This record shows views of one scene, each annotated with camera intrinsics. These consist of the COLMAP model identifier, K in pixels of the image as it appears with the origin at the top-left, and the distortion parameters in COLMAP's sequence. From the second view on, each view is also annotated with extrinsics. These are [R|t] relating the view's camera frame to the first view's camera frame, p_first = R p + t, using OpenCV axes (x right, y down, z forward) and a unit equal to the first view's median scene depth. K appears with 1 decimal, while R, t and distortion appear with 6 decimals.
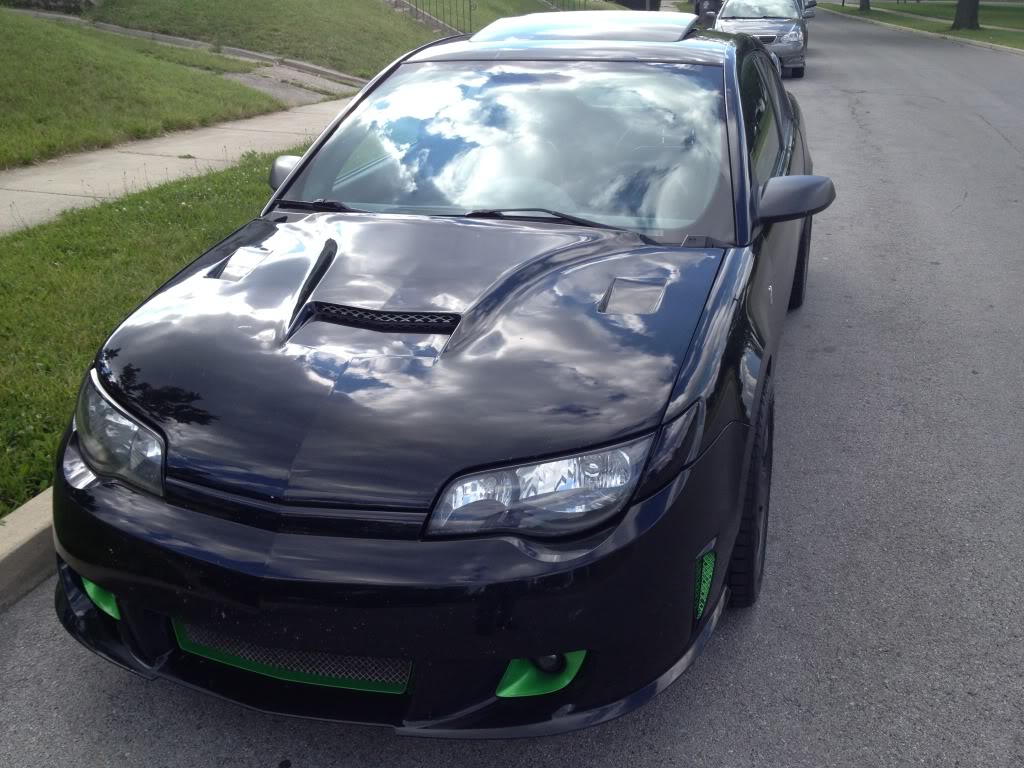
lens RADIAL K [[937.9, 0, 508.7], [0, 937.9, 387.9], [0, 0, 1]] dist [0.171163, -0.407720]
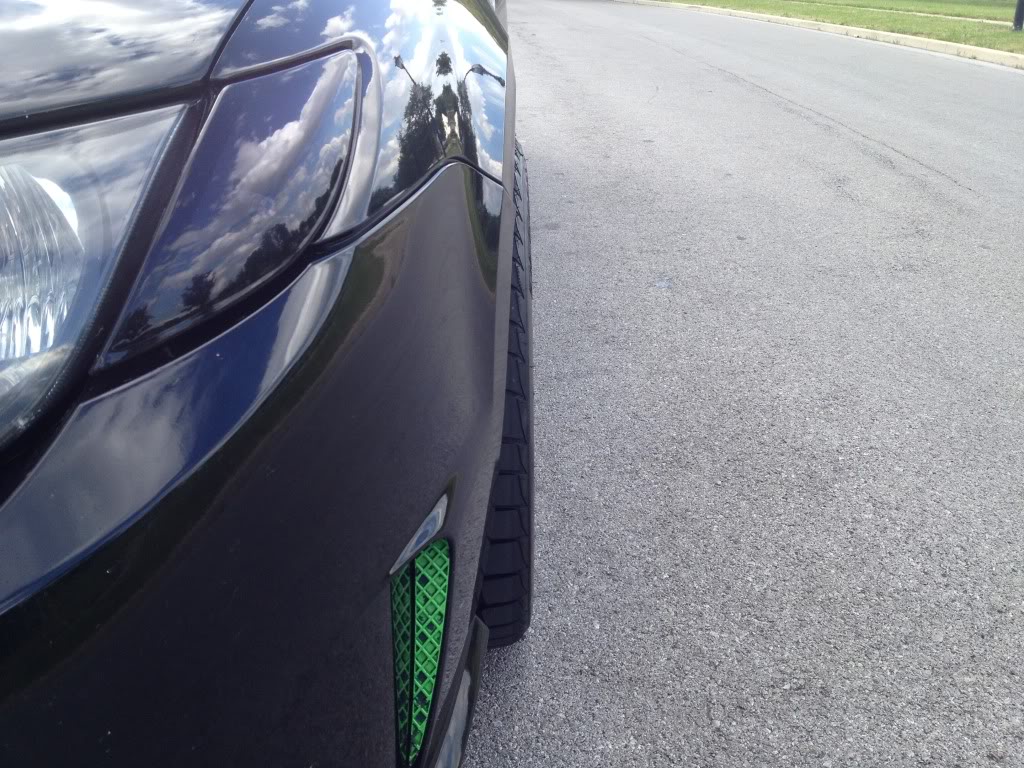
lens RADIAL K [[937.9, 0, 508.7], [0, 937.9, 387.9], [0, 0, 1]] dist [0.171163, -0.407720]
pose [[0.943775, -0.092476, 0.317390, 0.110541], [0.085309, 0.995688, 0.036437, 0.088120], [-0.319391, -0.007312, 0.947595, 0.544828]]
